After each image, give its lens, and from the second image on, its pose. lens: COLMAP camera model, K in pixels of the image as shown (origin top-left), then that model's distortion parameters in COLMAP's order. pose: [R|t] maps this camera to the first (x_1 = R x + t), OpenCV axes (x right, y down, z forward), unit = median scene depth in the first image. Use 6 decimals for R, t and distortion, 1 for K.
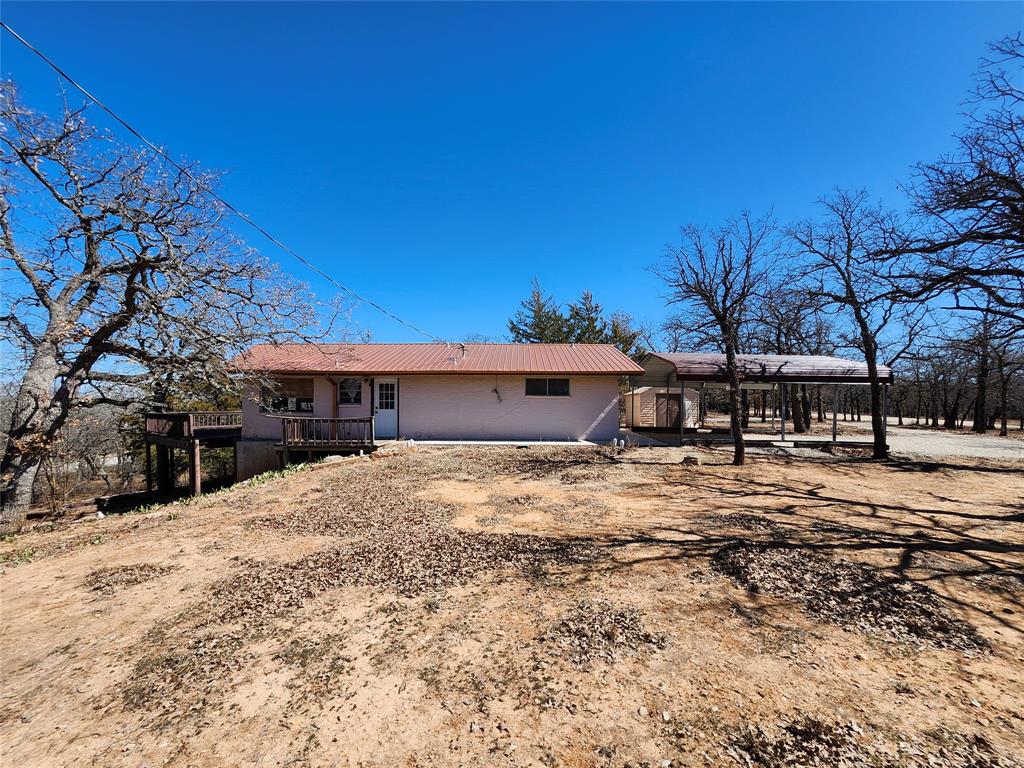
lens RADIAL K [[410.9, 0, 514.5], [0, 410.9, 382.6], [0, 0, 1]] dist [0.007909, 0.000067]
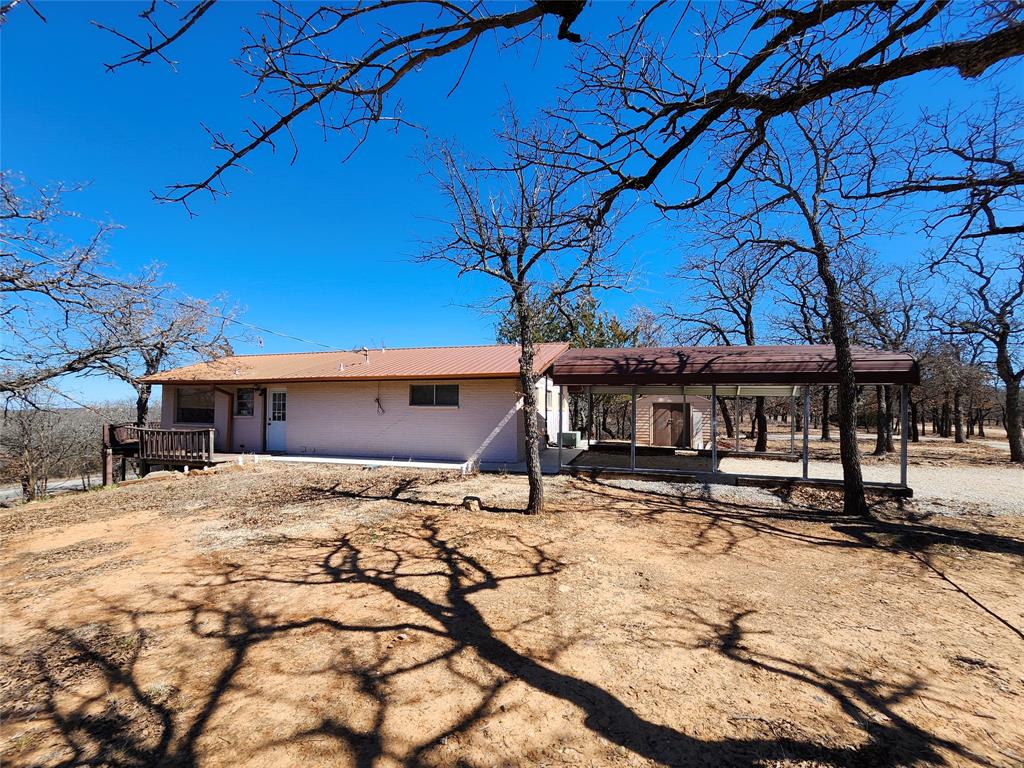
lens RADIAL K [[410.9, 0, 512.3], [0, 410.9, 382.6], [0, 0, 1]] dist [0.007909, 0.000067]
pose [[0.963079, -0.016969, -0.268682, 0.467191], [0.009711, 0.999552, -0.028321, 0.010882], [0.269042, 0.024666, 0.962812, 0.255608]]
